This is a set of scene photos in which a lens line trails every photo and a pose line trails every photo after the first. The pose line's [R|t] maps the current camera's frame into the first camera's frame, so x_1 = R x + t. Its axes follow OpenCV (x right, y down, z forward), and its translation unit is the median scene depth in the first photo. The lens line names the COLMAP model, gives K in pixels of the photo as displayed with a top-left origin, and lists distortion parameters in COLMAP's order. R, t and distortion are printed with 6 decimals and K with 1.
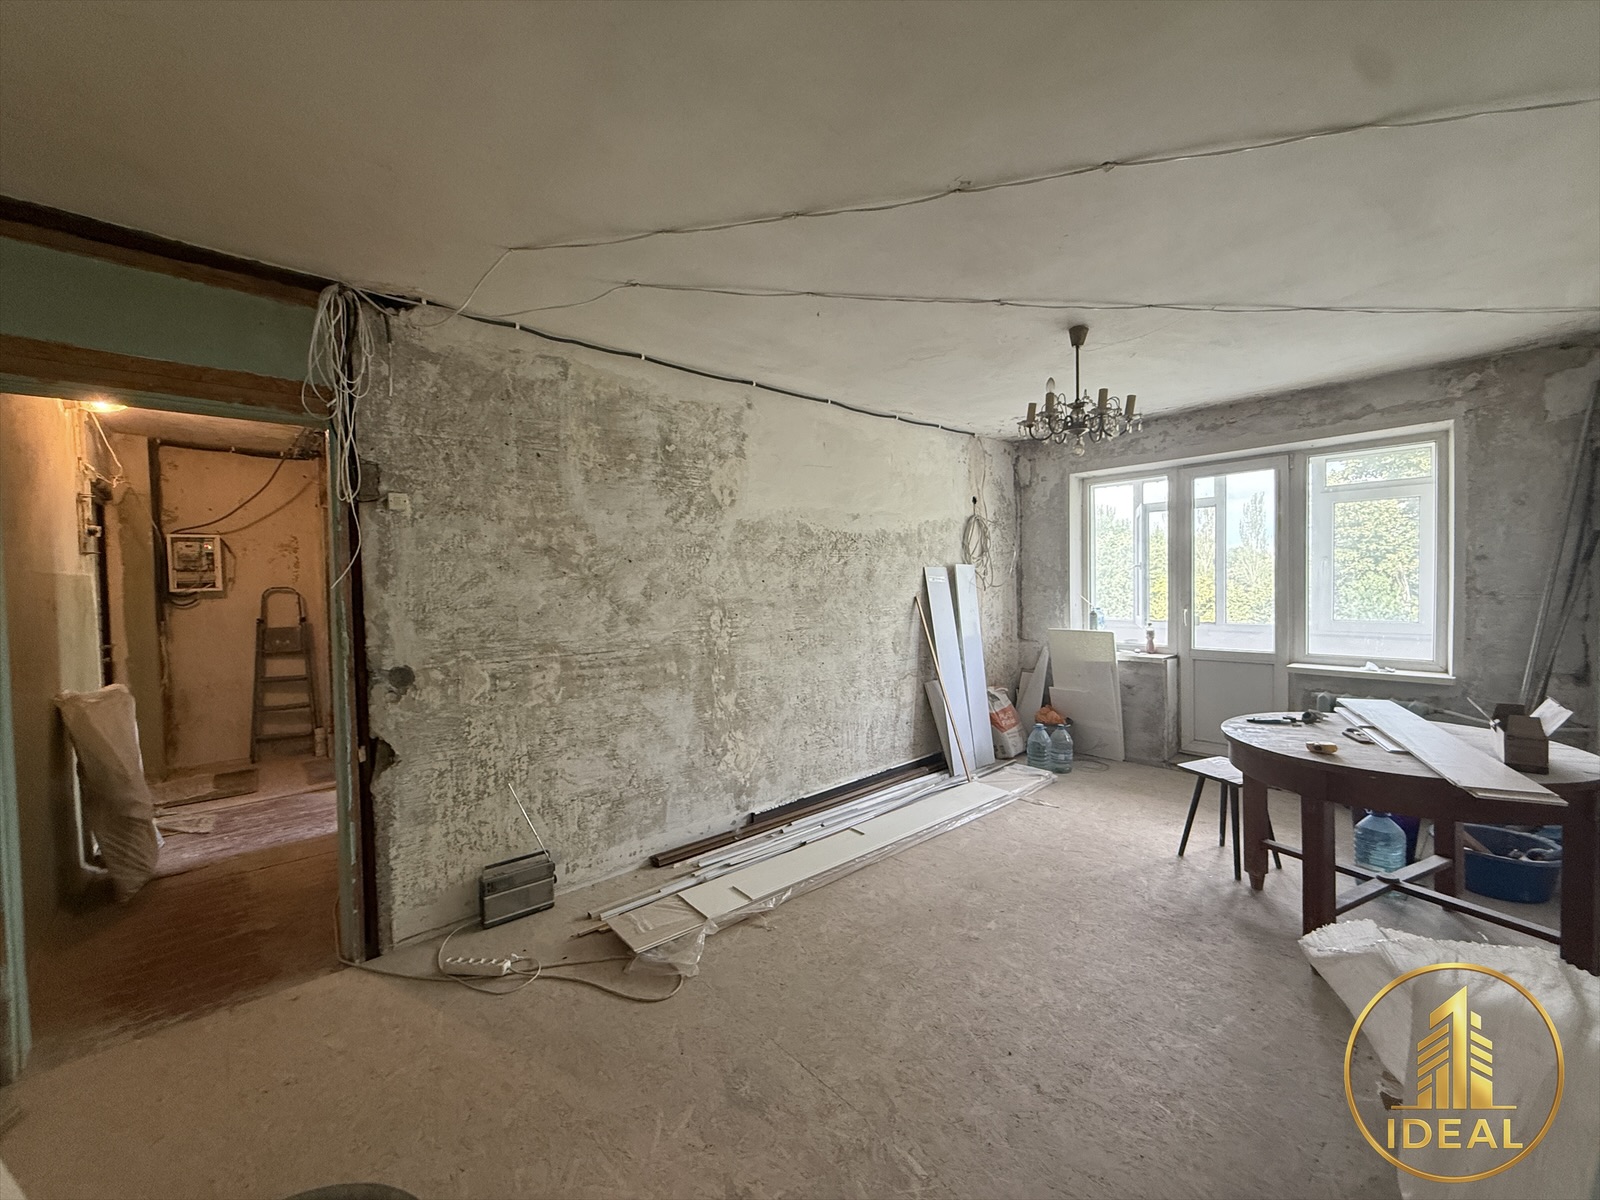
lens RADIAL K [[638.9, 0, 795.6], [0, 638.9, 599.0], [0, 0, 1]] dist [0.001034, -0.000322]
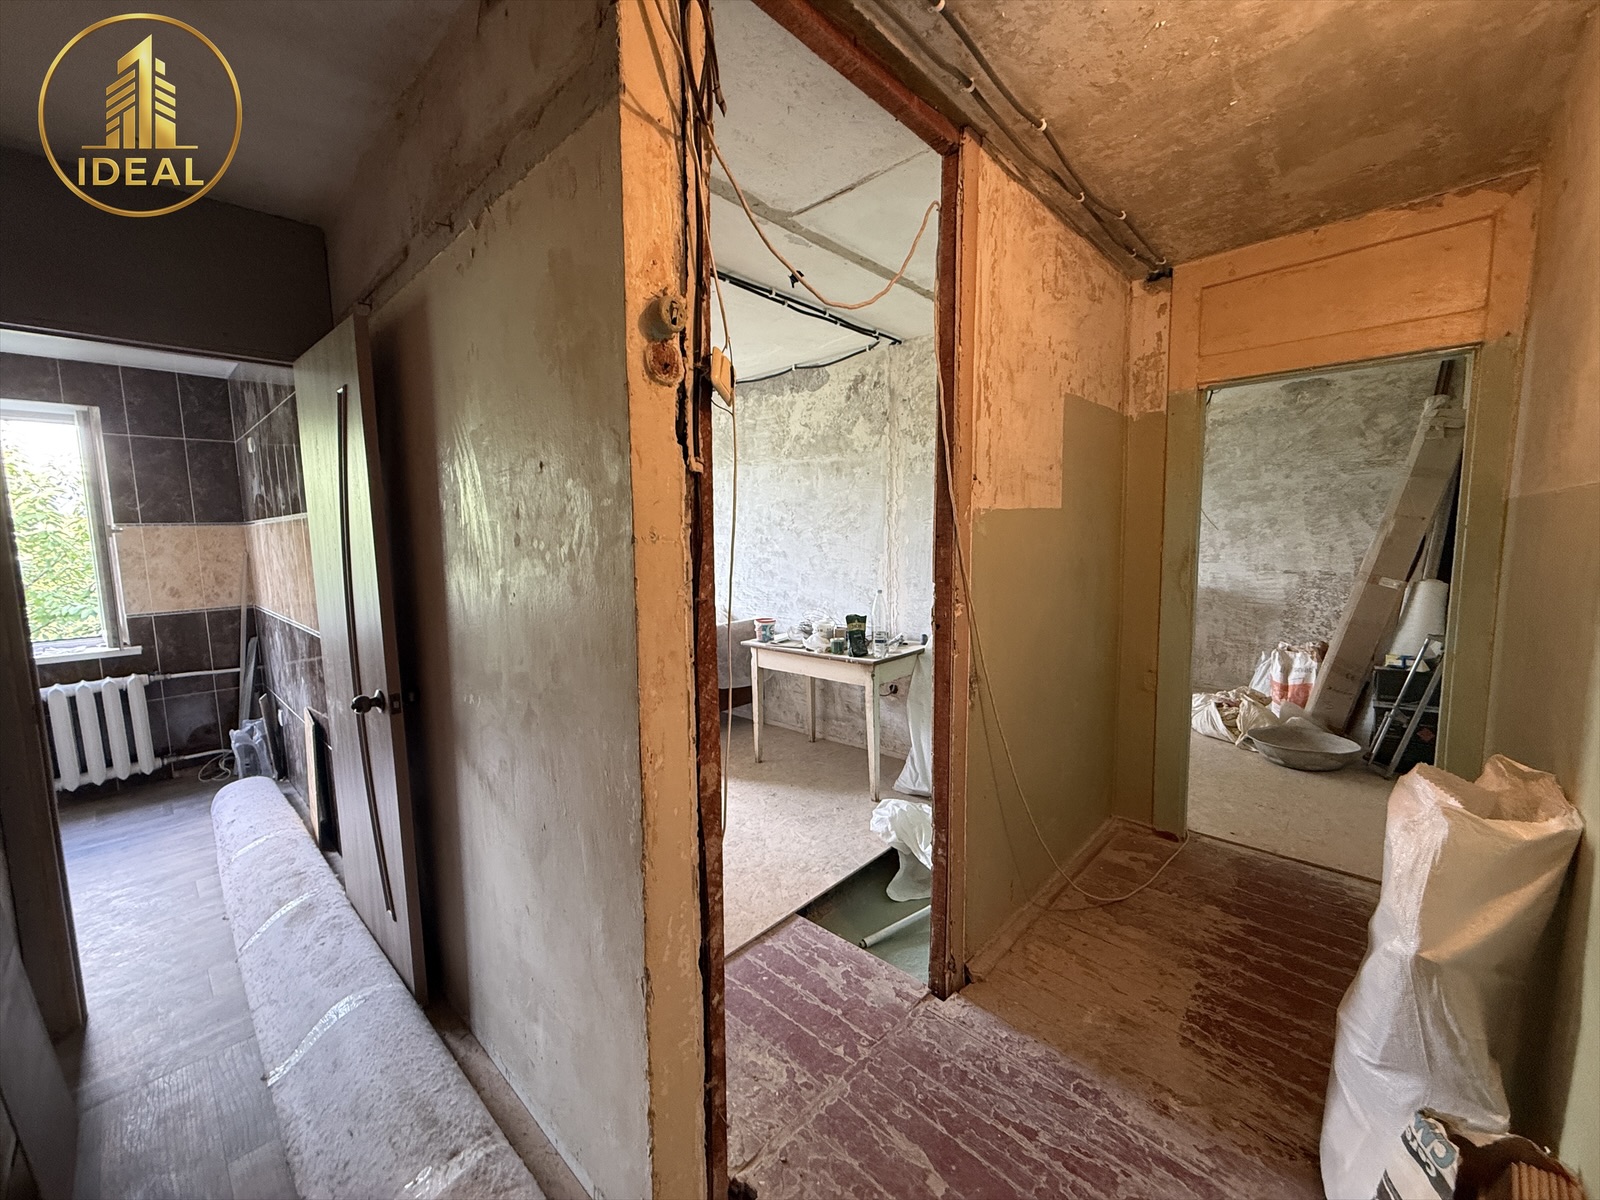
lens RADIAL K [[638.9, 0, 795.6], [0, 638.9, 599.6], [0, 0, 1]] dist [0.001034, -0.000322]
pose [[-0.092032, -0.089180, 0.991754, -1.077614], [0.050421, 0.994286, 0.094087, -0.022602], [-0.994479, 0.058664, -0.087010, 1.085811]]
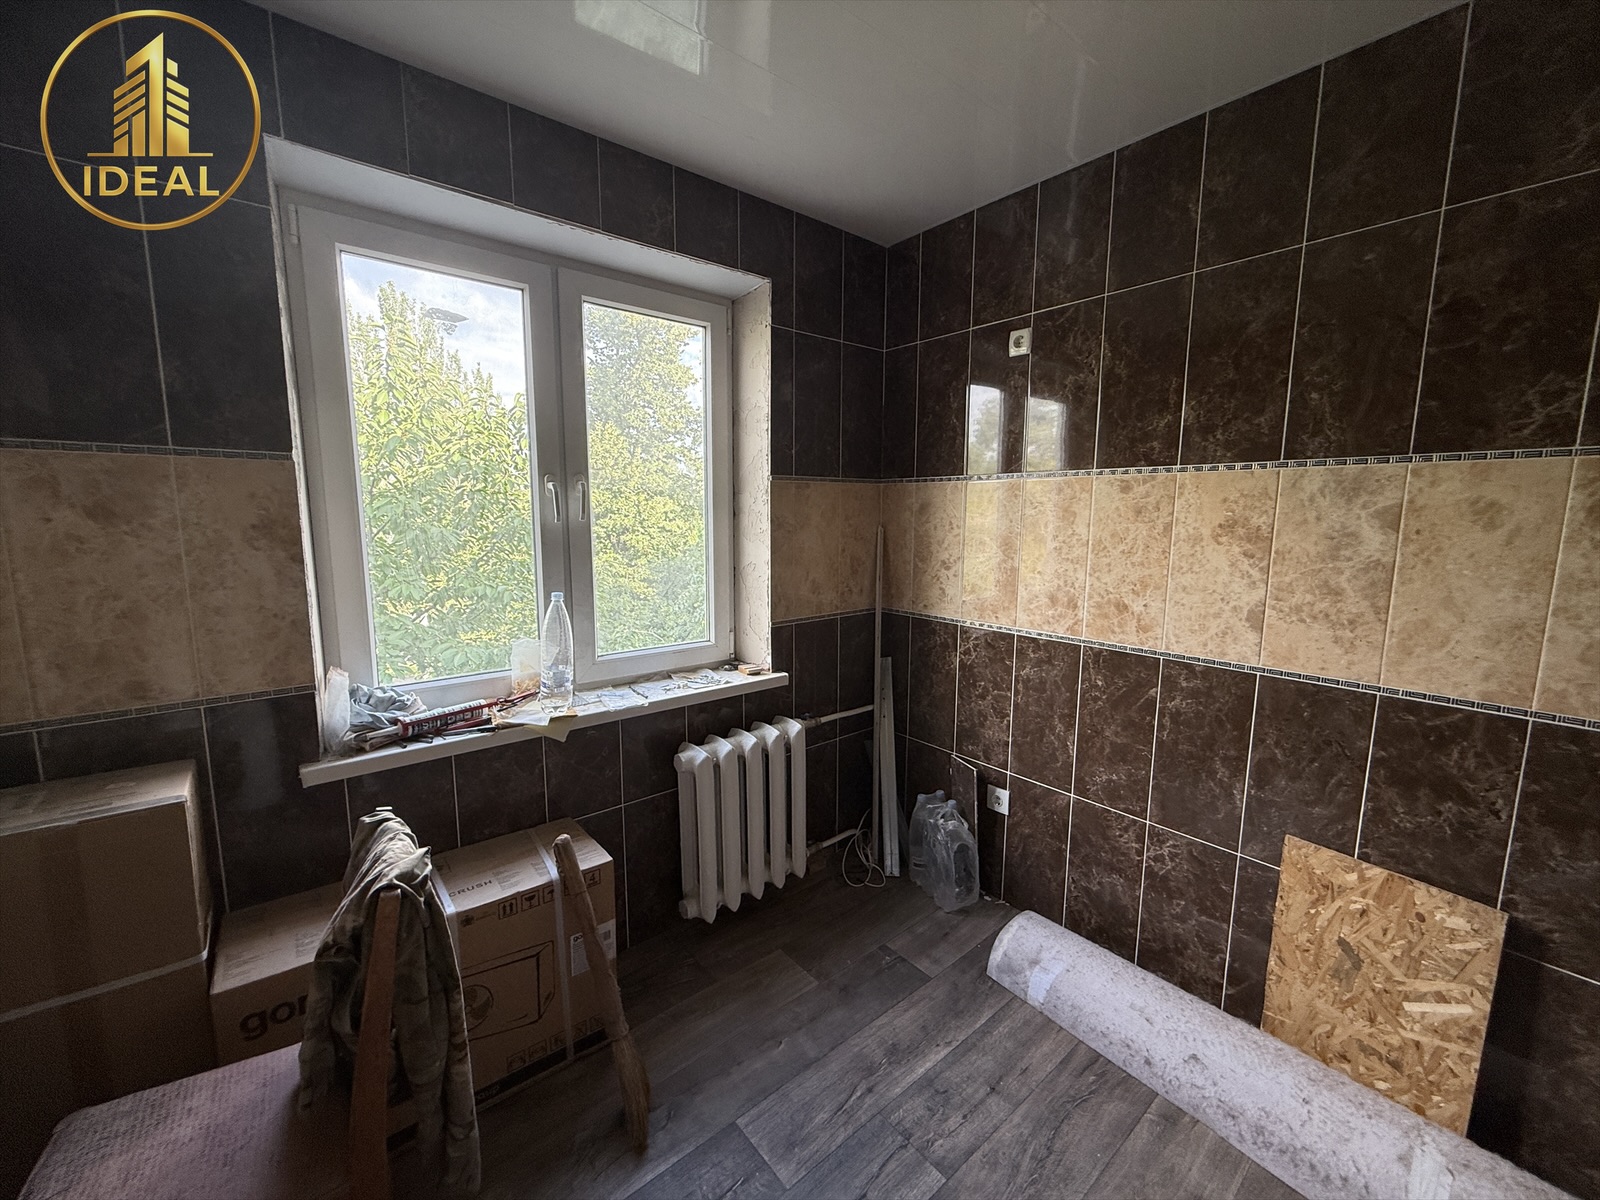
lens RADIAL K [[638.9, 0, 797.5], [0, 638.9, 600.0], [0, 0, 1]] dist [0.001034, -0.000322]
pose [[0.034247, -0.122082, 0.991929, -0.644507], [0.025139, 0.992302, 0.121260, -0.051964], [-0.999097, 0.020783, 0.037052, 1.926694]]
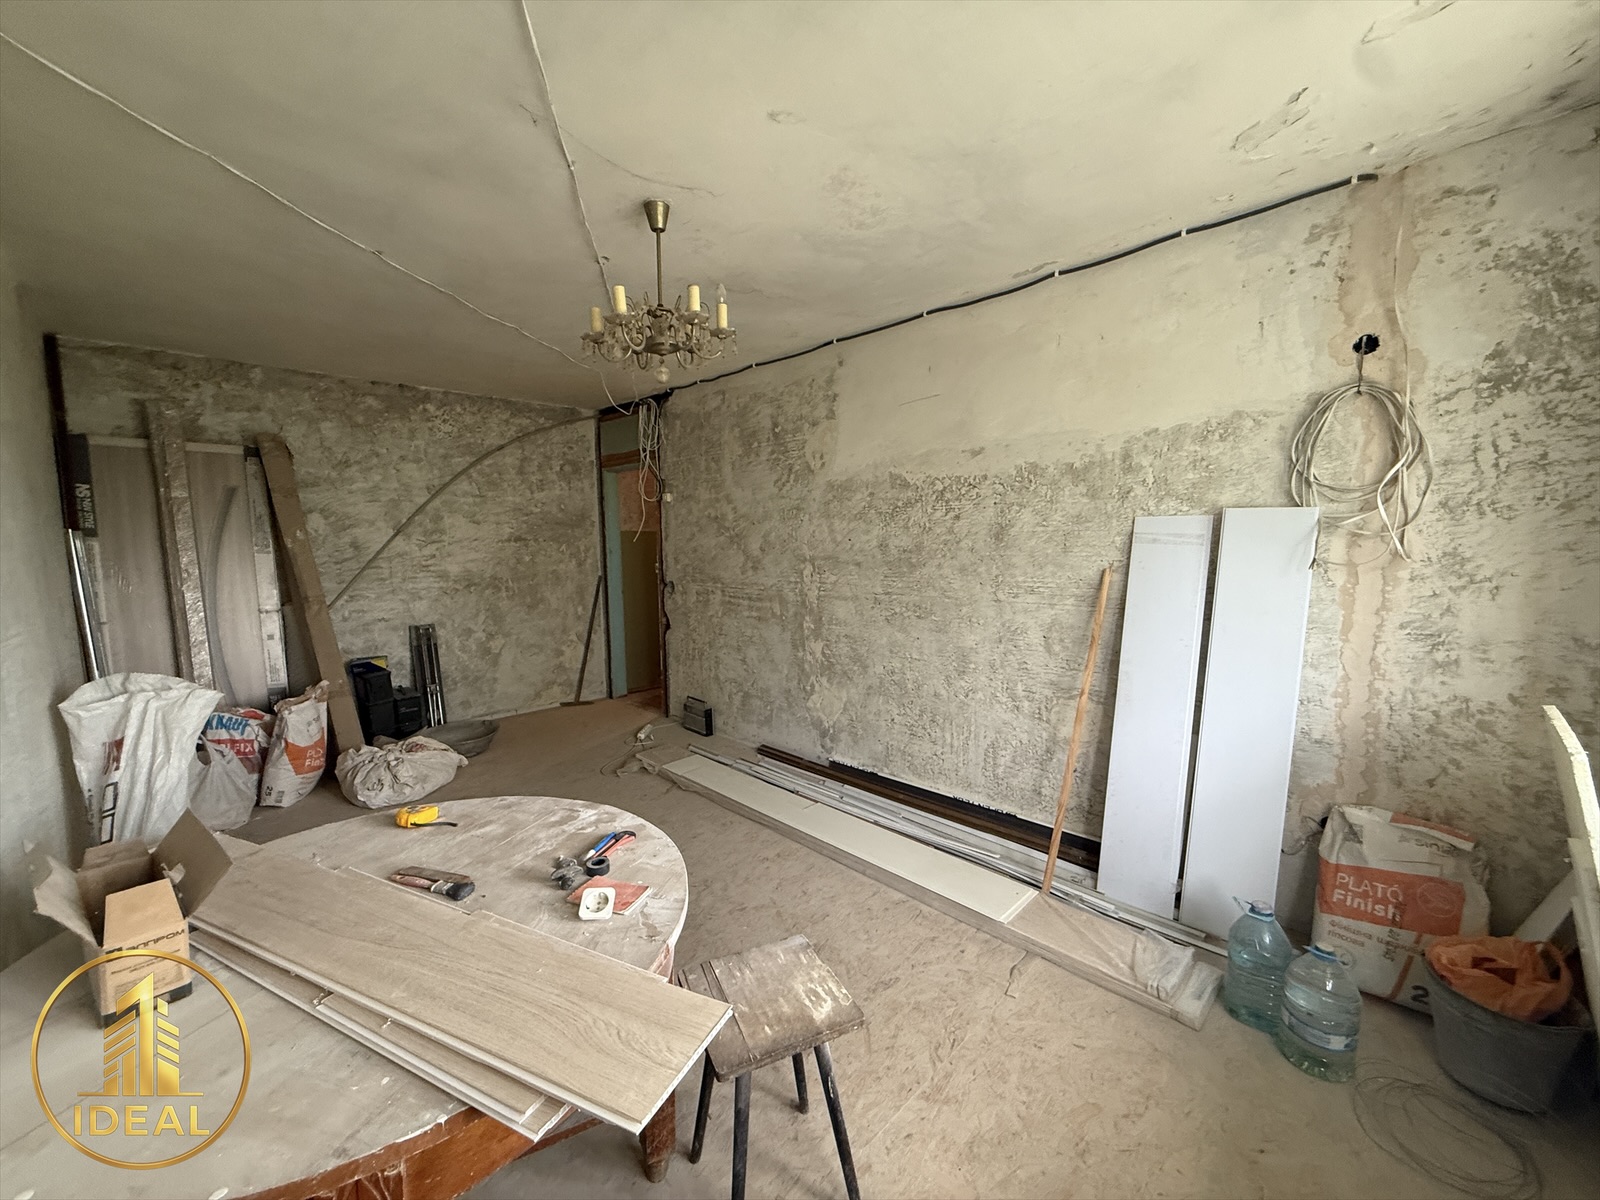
lens RADIAL K [[638.9, 0, 796.6], [0, 638.9, 598.6], [0, 0, 1]] dist [0.001034, -0.000322]
pose [[0.064312, 0.112695, -0.991546, 0.841735], [-0.017205, 0.993581, 0.111810, -0.041931], [0.997782, 0.009869, 0.065838, 0.766238]]
